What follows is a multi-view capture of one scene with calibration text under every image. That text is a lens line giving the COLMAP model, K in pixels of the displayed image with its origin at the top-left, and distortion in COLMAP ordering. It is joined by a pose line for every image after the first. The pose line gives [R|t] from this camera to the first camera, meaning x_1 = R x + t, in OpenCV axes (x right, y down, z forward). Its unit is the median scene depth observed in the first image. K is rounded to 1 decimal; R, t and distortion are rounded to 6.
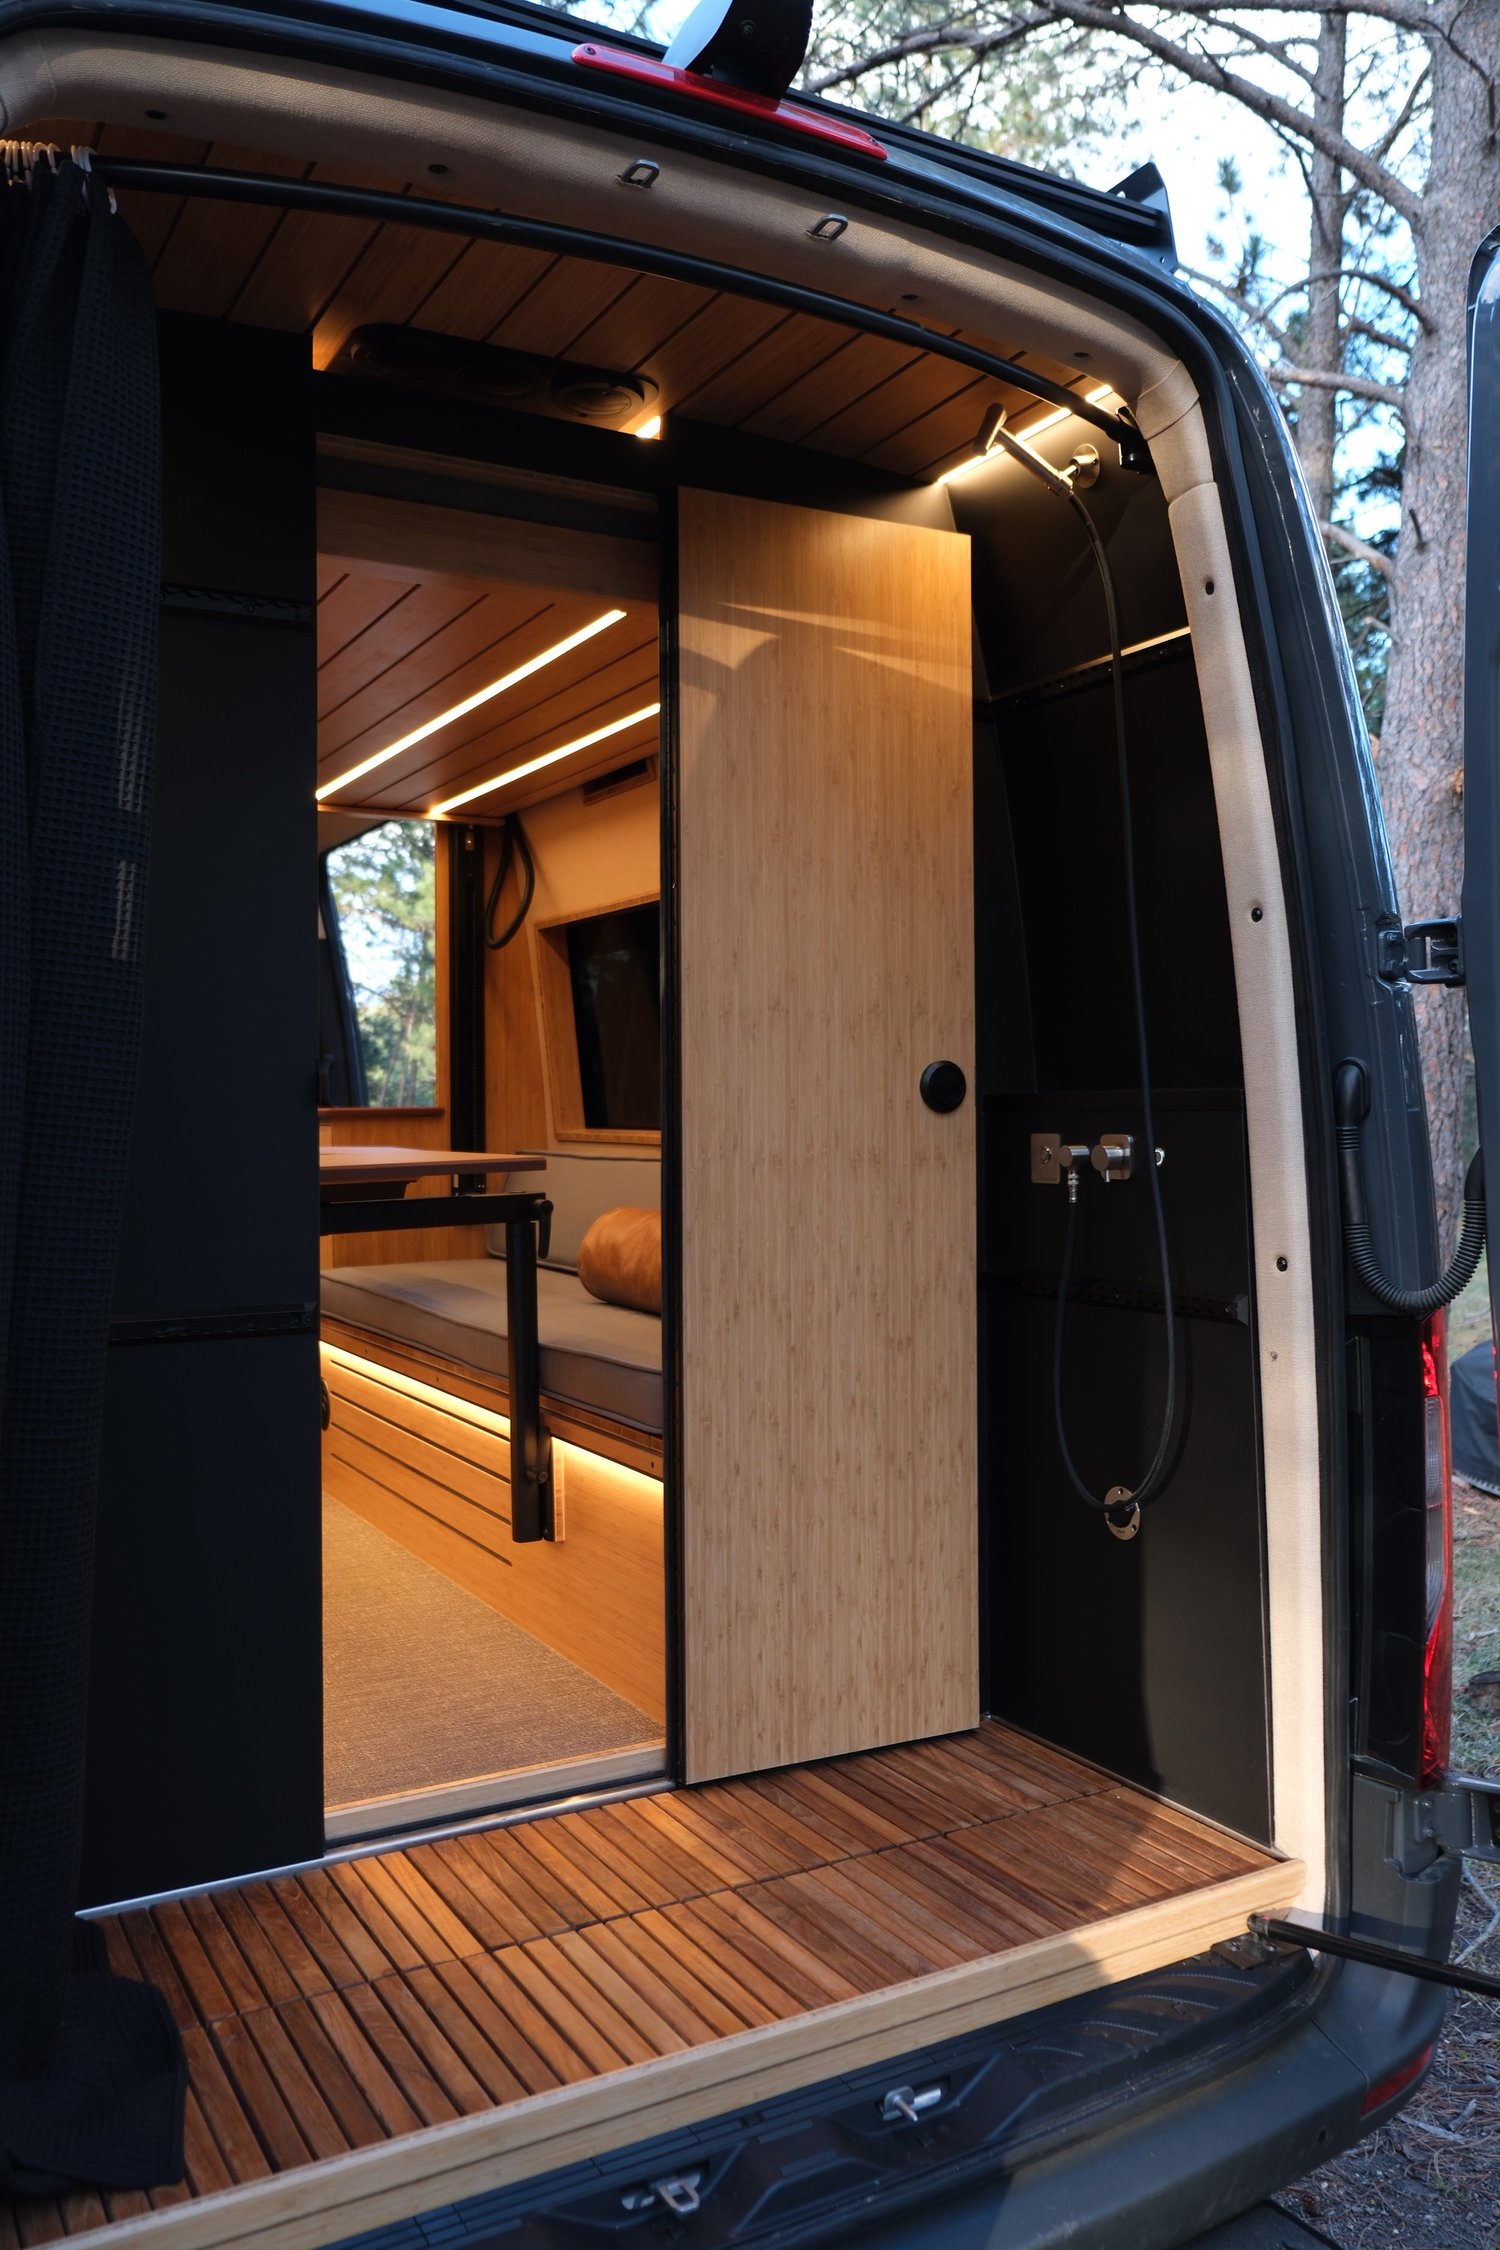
lens RADIAL K [[1739.9, 0, 756.8], [0, 1739.9, 1120.3], [0, 0, 1]] dist [-0.047719, 0.035666]
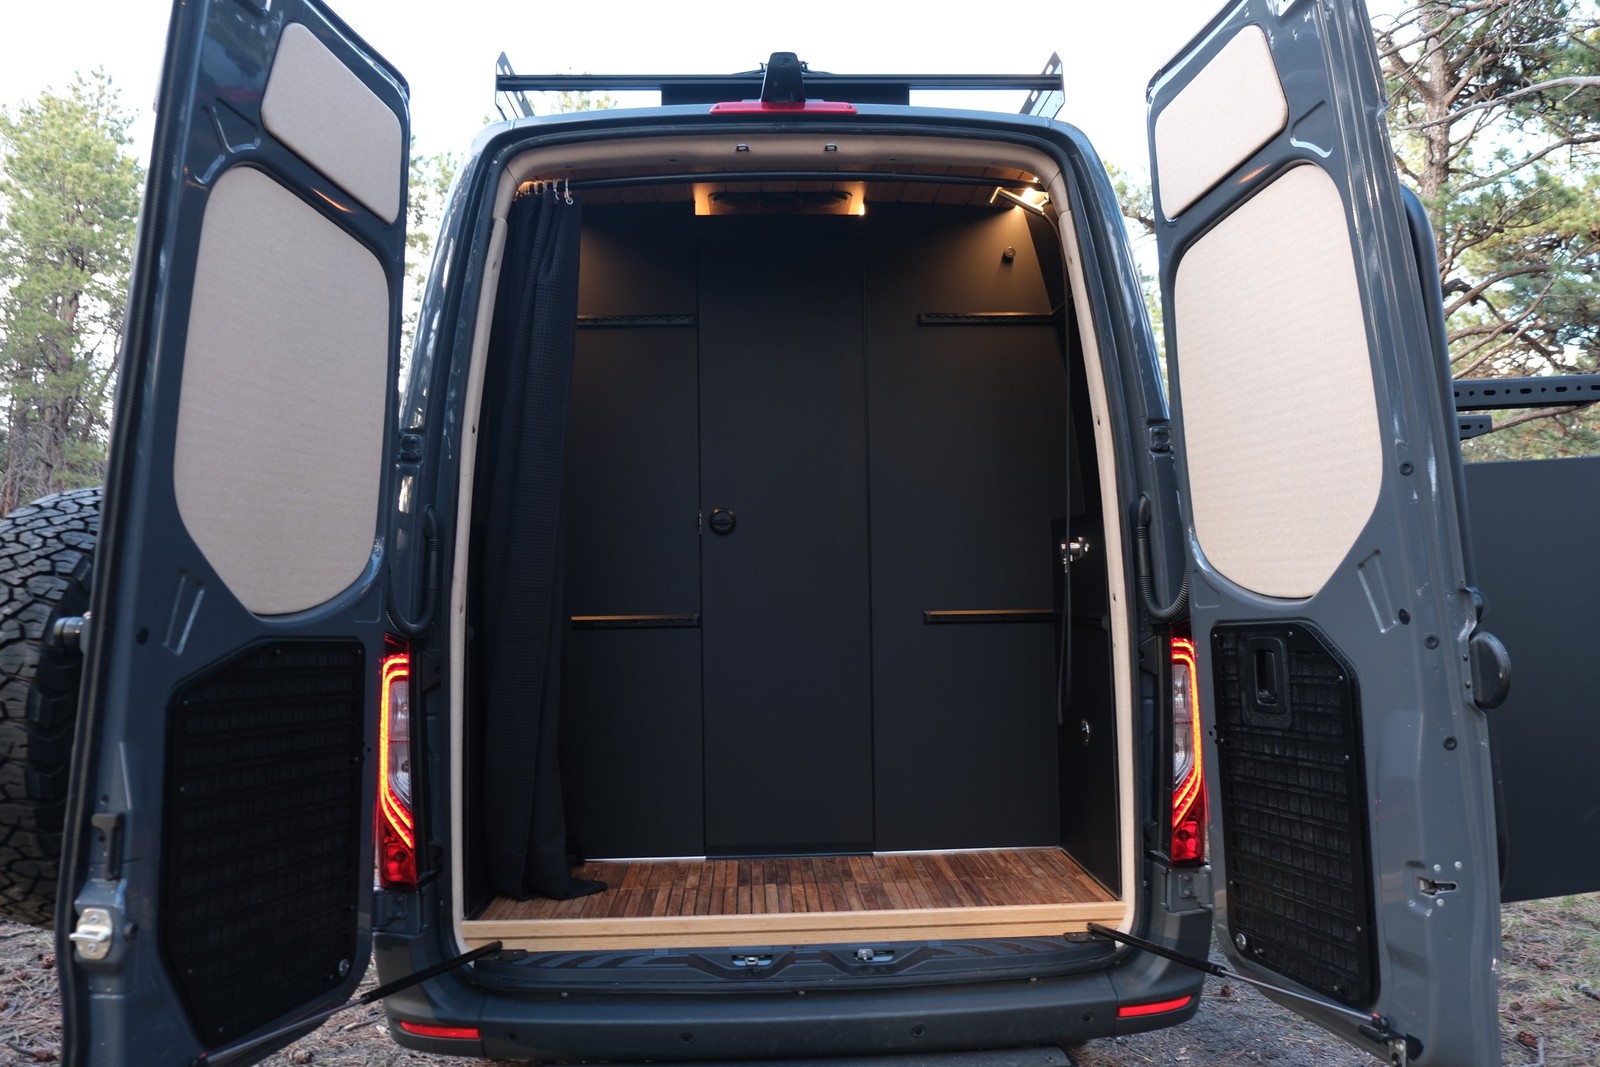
lens RADIAL K [[1243.7, 0, 800.0], [0, 1243.7, 533.5], [0, 0, 1]] dist [-0.032657, 0.017176]
pose [[0.891009, -0.025246, -0.453283, 0.644040], [0.011667, 0.999396, -0.032728, 0.053292], [0.453835, 0.023872, 0.890766, -0.437397]]
